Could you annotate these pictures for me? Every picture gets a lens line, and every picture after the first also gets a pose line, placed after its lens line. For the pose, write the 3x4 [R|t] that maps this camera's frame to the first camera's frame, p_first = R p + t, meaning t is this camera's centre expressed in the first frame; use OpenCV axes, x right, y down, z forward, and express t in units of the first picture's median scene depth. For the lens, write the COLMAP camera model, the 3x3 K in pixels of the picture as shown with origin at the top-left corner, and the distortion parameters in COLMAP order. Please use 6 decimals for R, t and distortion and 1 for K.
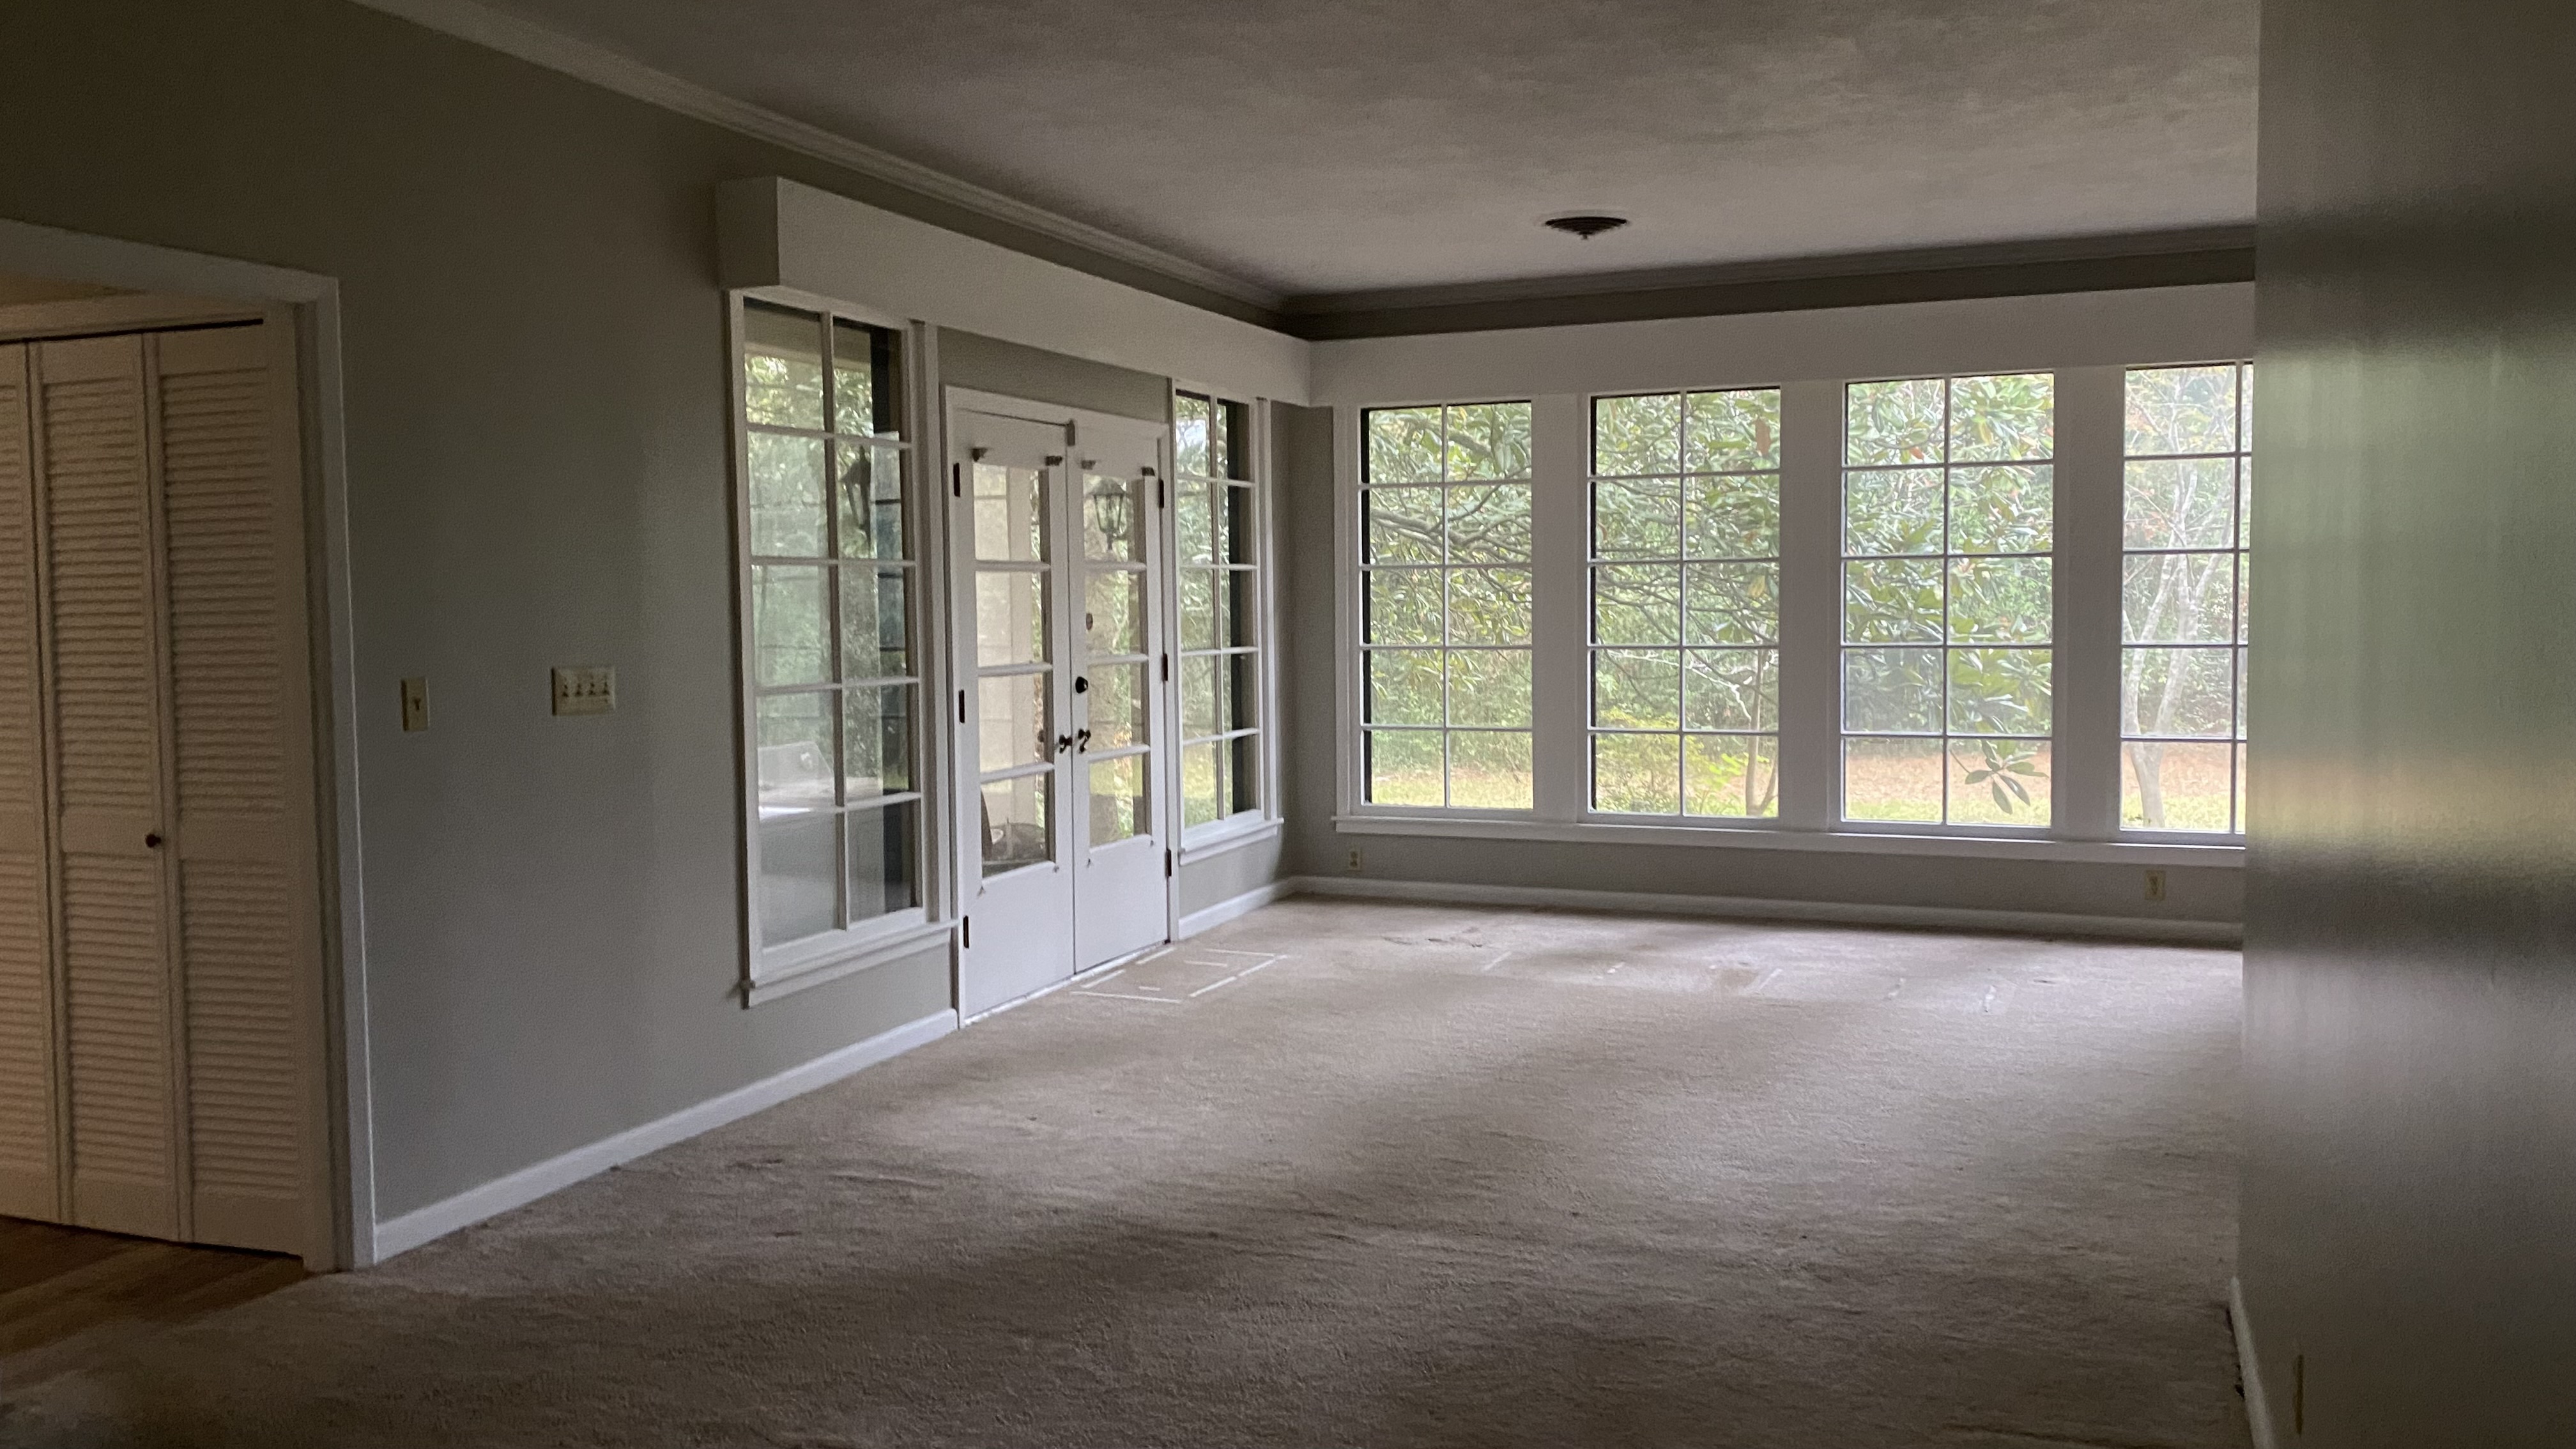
lens RADIAL K [[1967.8, 0, 1288.0], [0, 1967.8, 724.5], [0, 0, 1]] dist [0.003755, -0.000028]
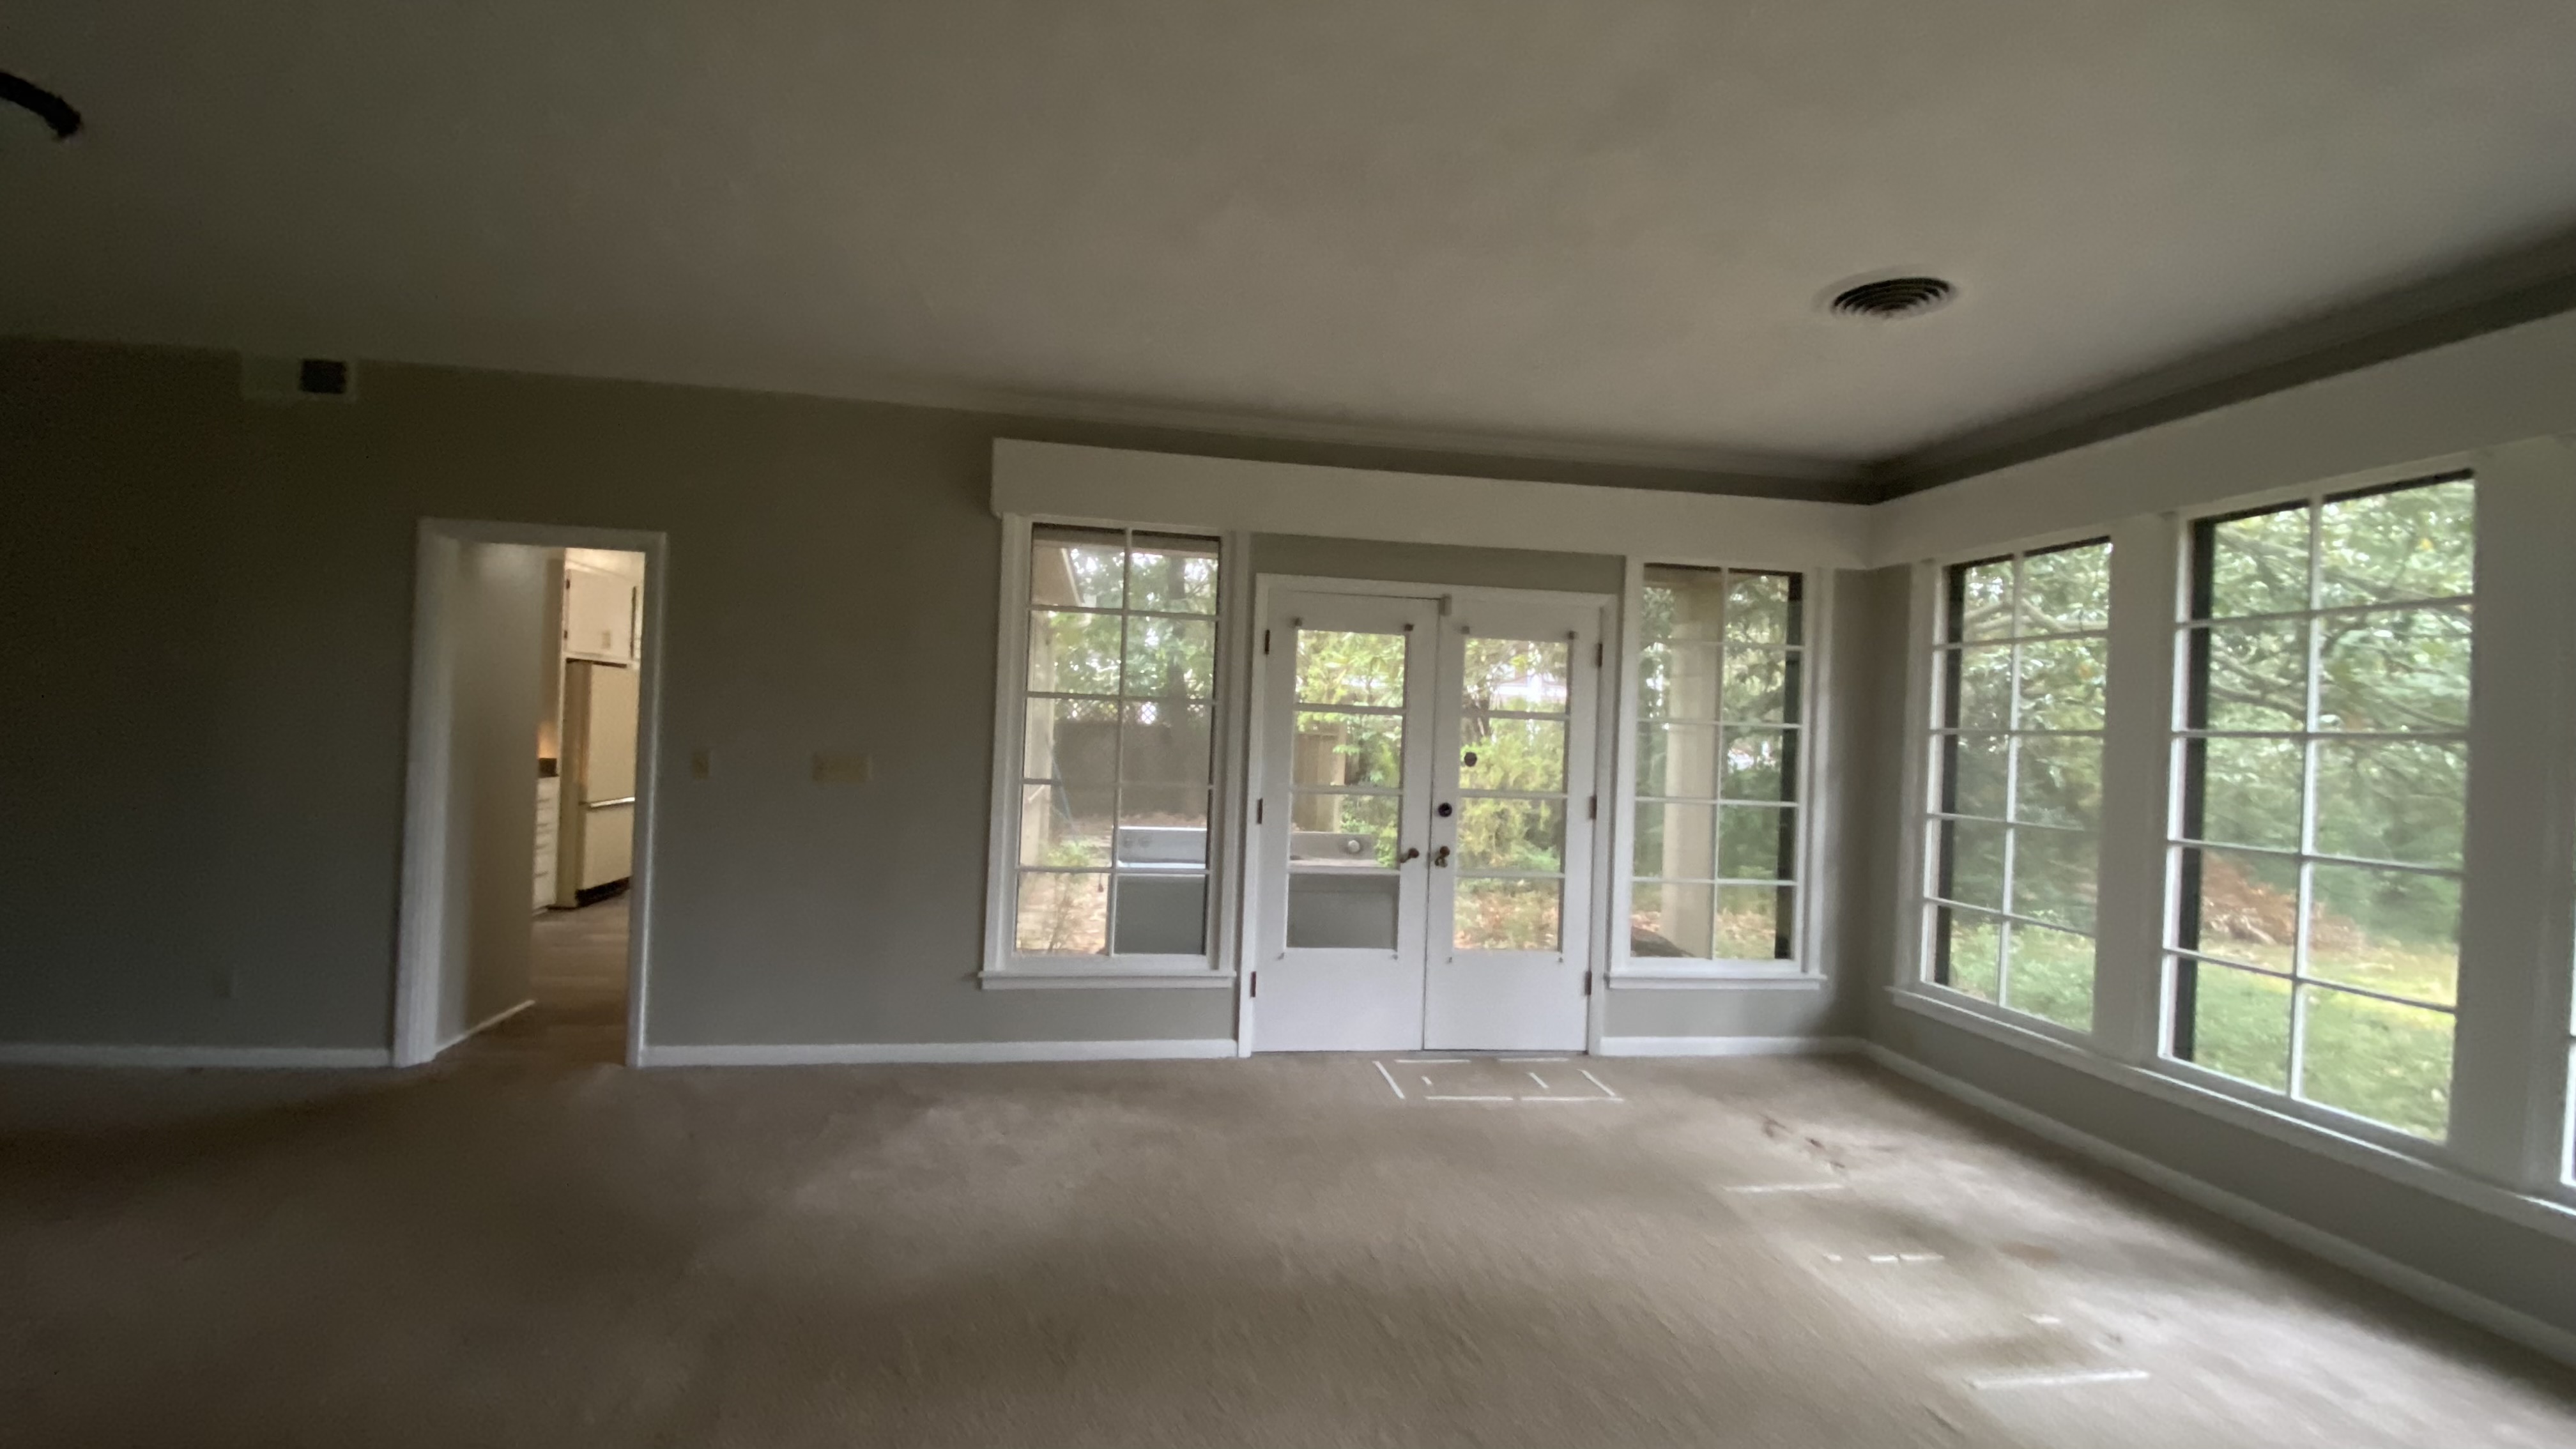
lens RADIAL K [[1042.8, 0, 1288.0], [0, 1042.8, 724.5], [0, 0, 1]] dist [0.035573, -0.000107]
pose [[0.498771, 0.032914, -0.866109, 0.384659], [-0.105893, 0.994107, -0.023203, -0.045854], [0.860241, 0.103288, 0.499317, 0.566063]]
